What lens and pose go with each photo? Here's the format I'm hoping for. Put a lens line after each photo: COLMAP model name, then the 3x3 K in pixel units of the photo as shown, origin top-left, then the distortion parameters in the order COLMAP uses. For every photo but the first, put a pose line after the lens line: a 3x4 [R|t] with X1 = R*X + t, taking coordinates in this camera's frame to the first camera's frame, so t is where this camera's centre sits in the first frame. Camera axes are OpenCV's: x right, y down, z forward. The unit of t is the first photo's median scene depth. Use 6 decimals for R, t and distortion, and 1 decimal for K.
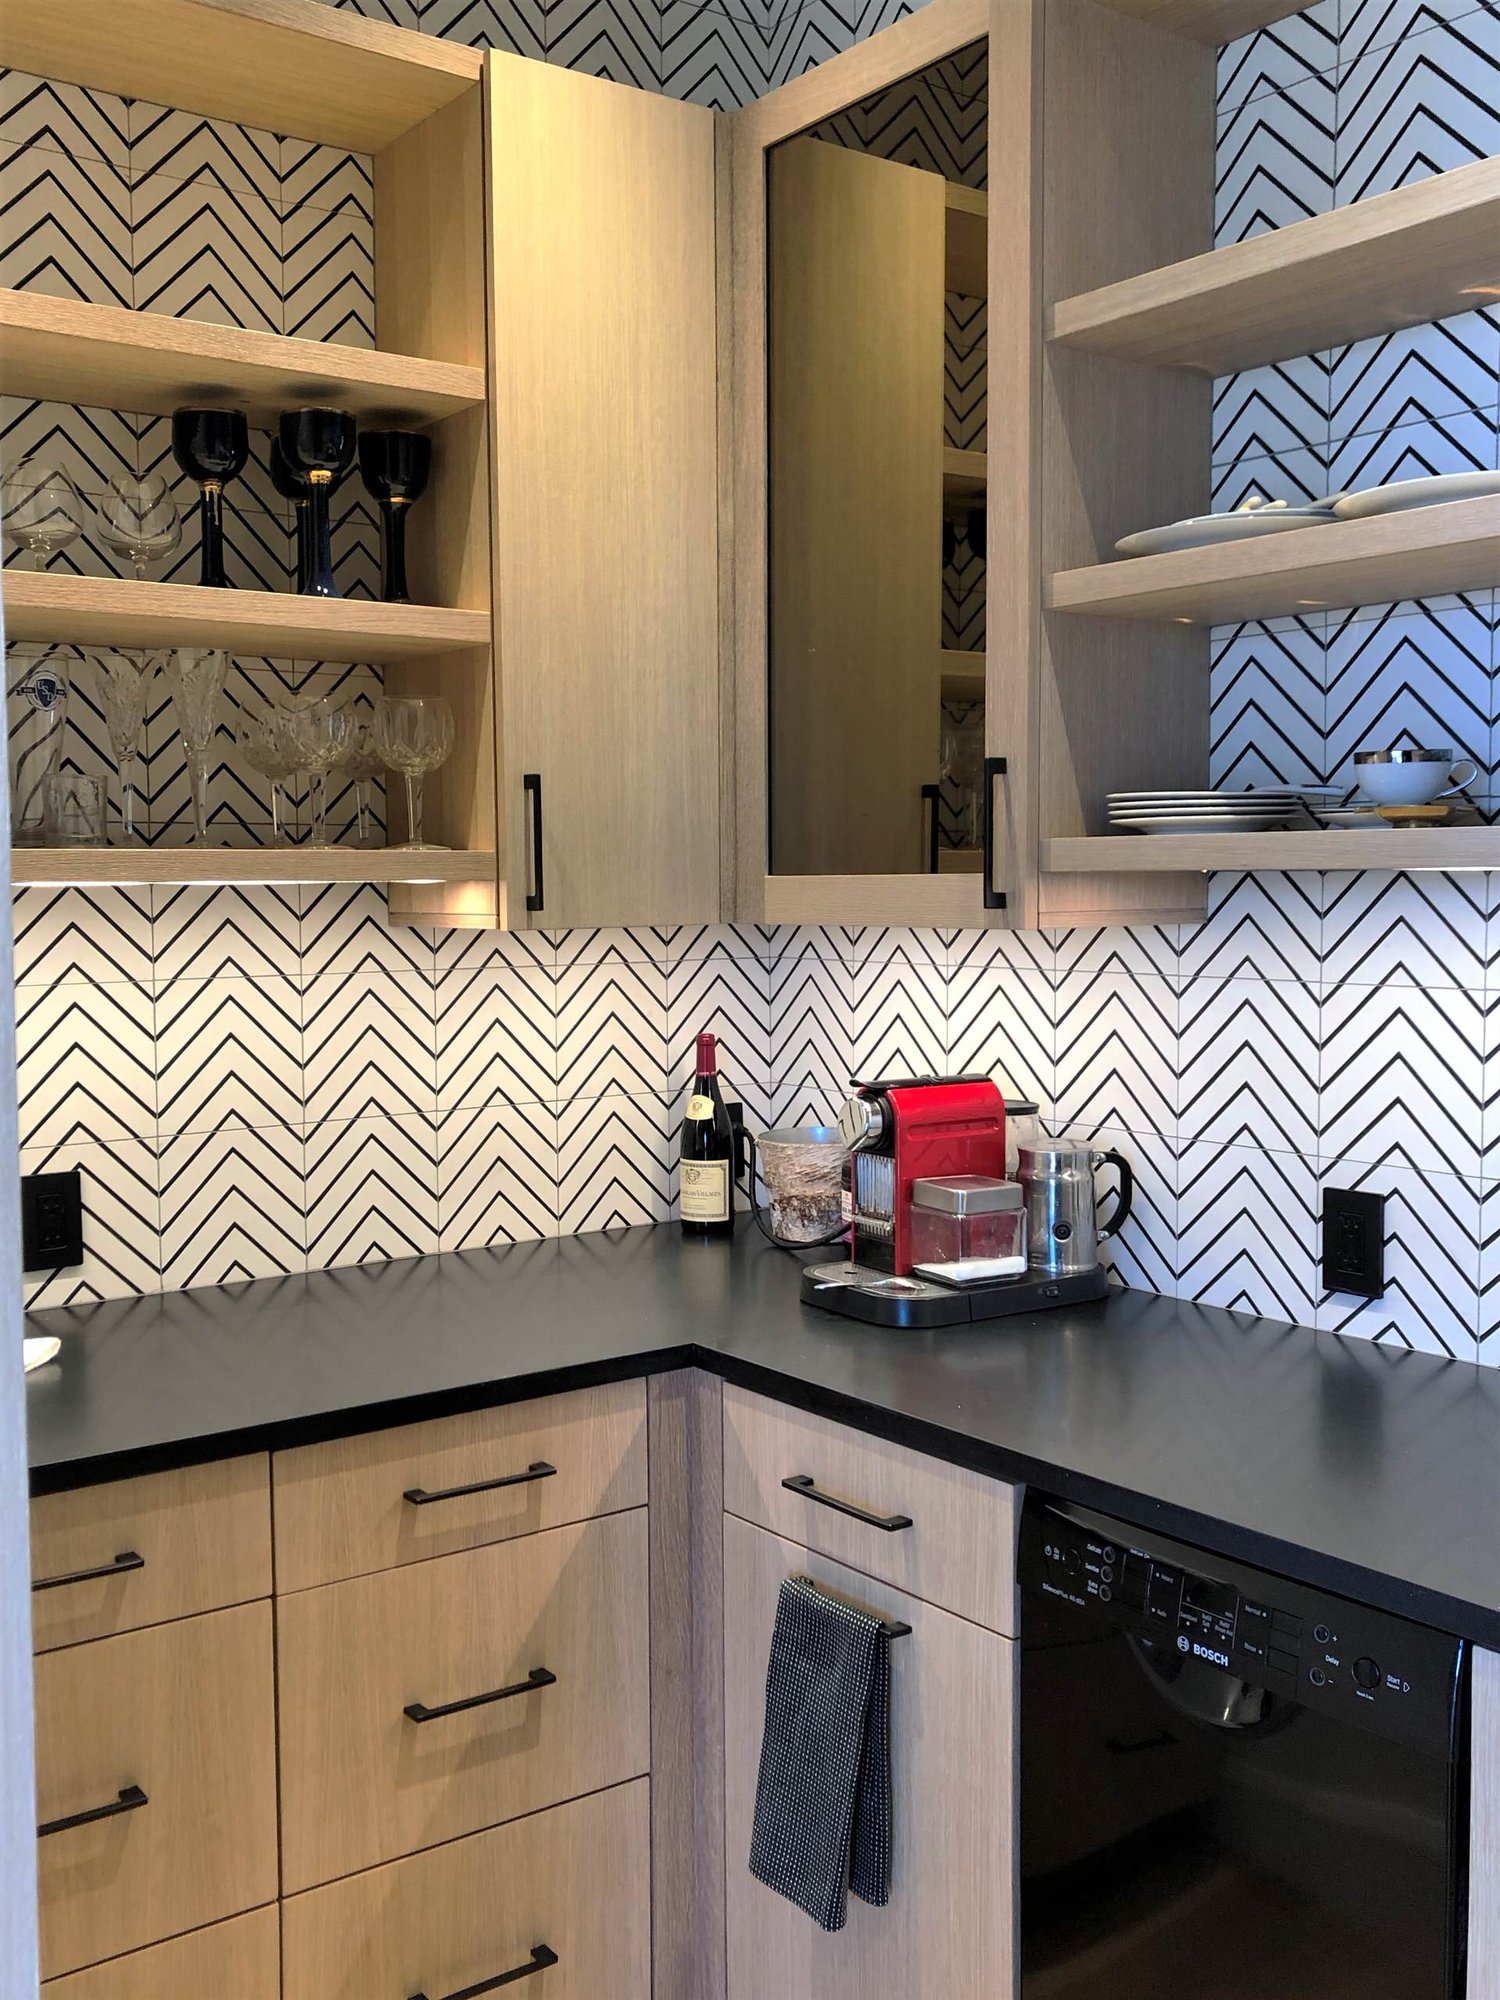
lens RADIAL K [[1821.9, 0, 749.4], [0, 1821.9, 990.1], [0, 0, 1]] dist [0.015515, -0.005472]
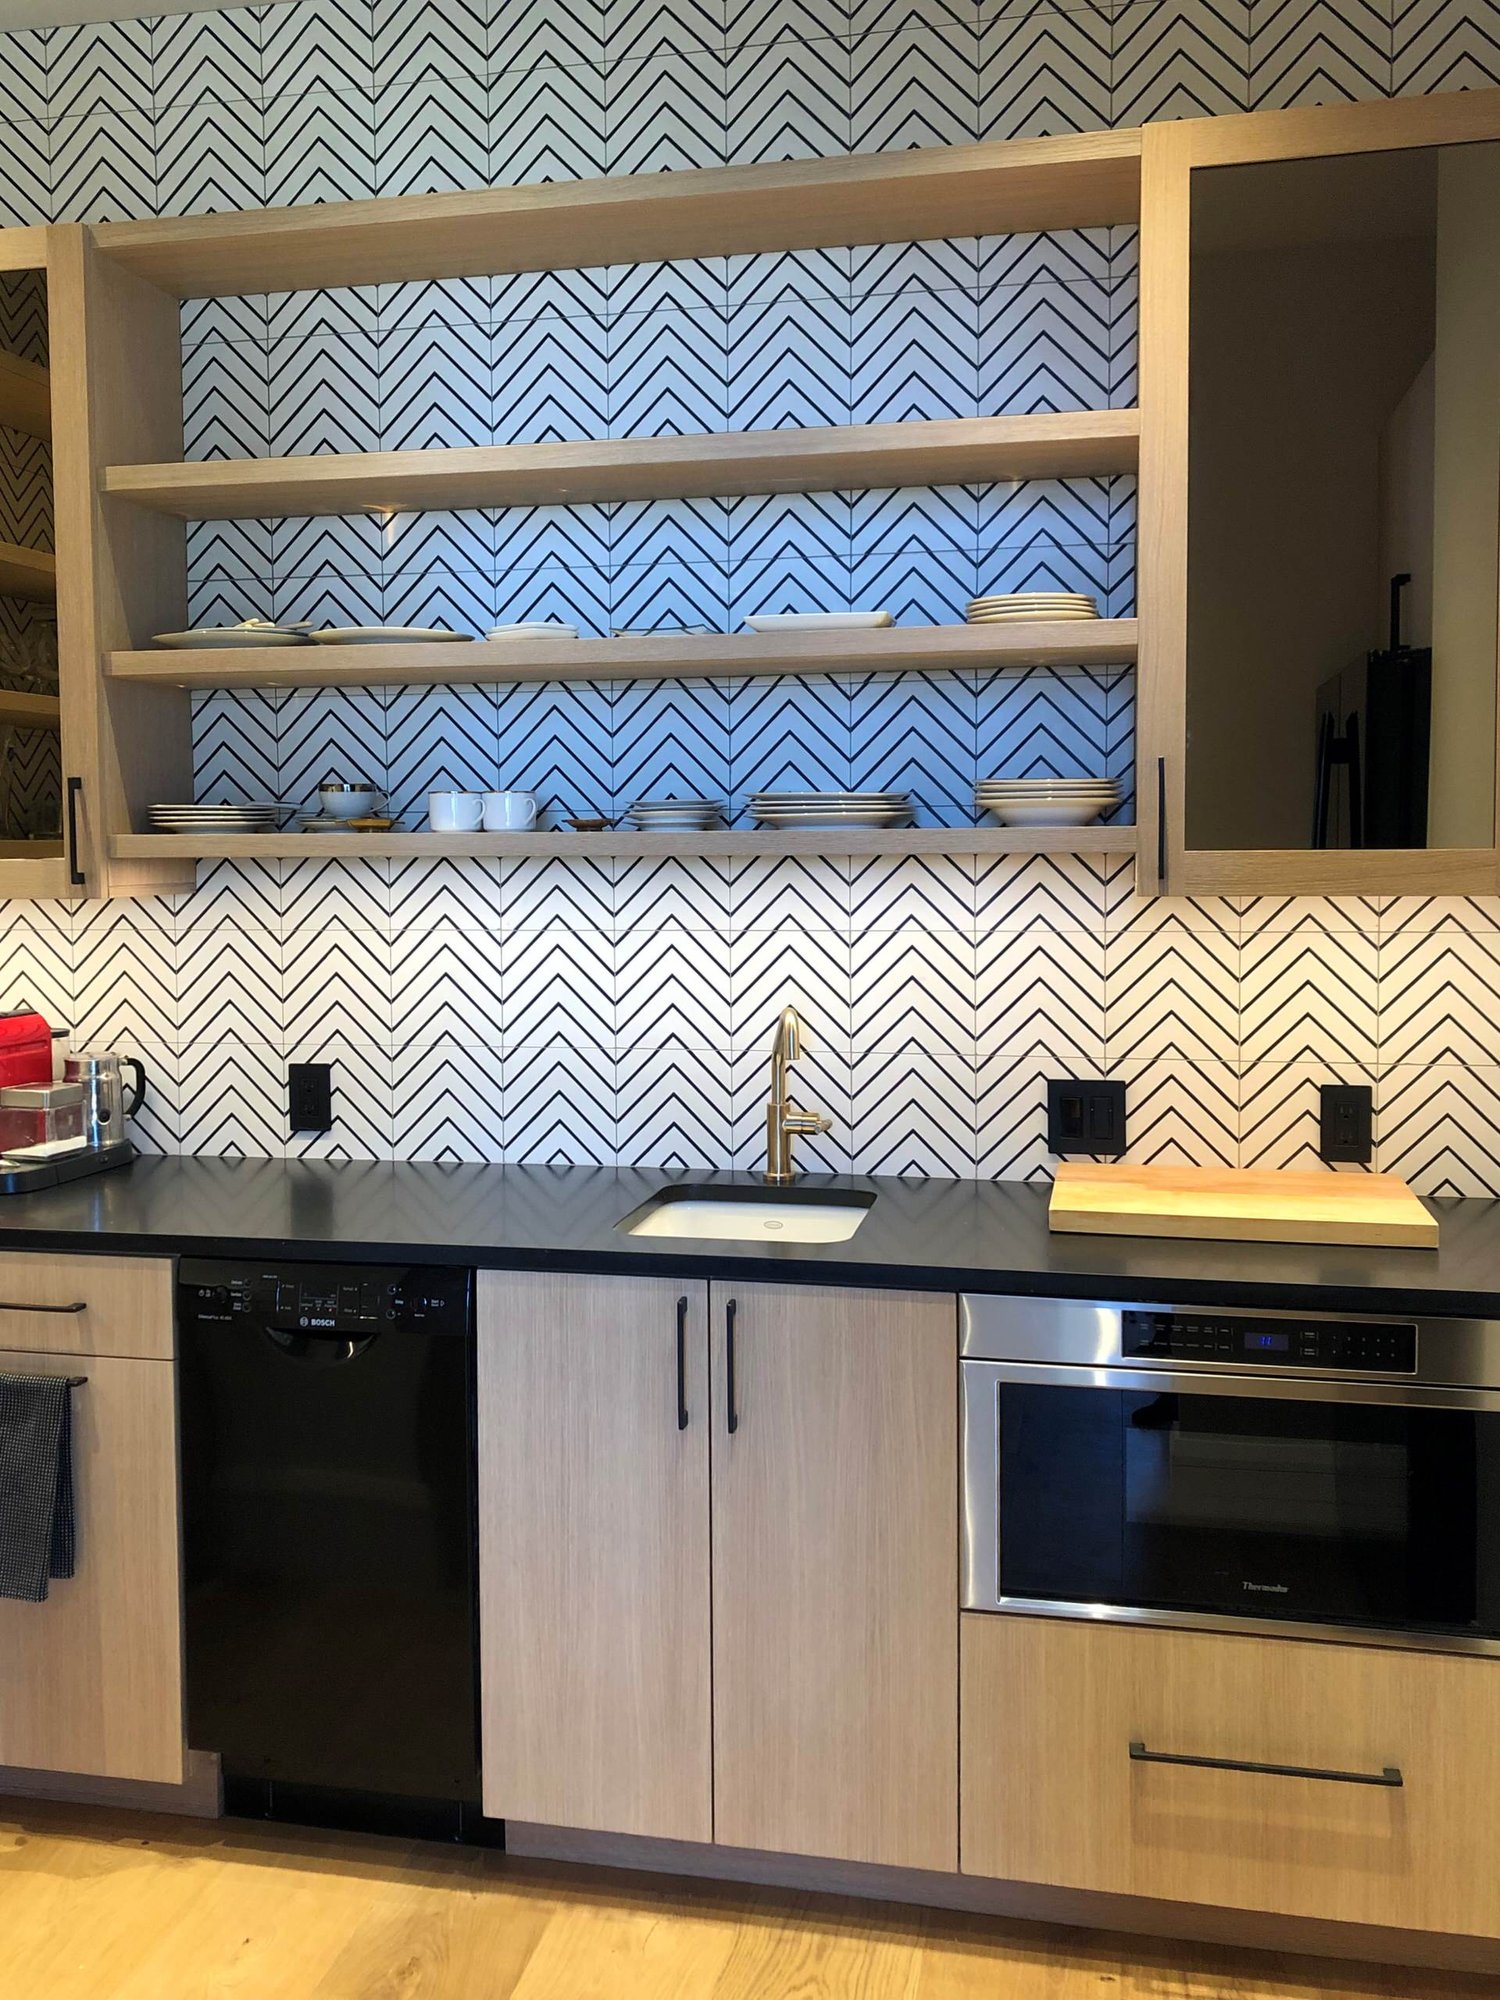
lens RADIAL K [[1788.4, 0, 760.8], [0, 1788.4, 962.6], [0, 0, 1]] dist [0.089185, -0.159443]
pose [[0.717788, -0.044086, 0.694864, -0.446792], [0.046173, 0.998810, 0.015673, 0.017801], [-0.694729, 0.020834, 0.718970, -0.362334]]
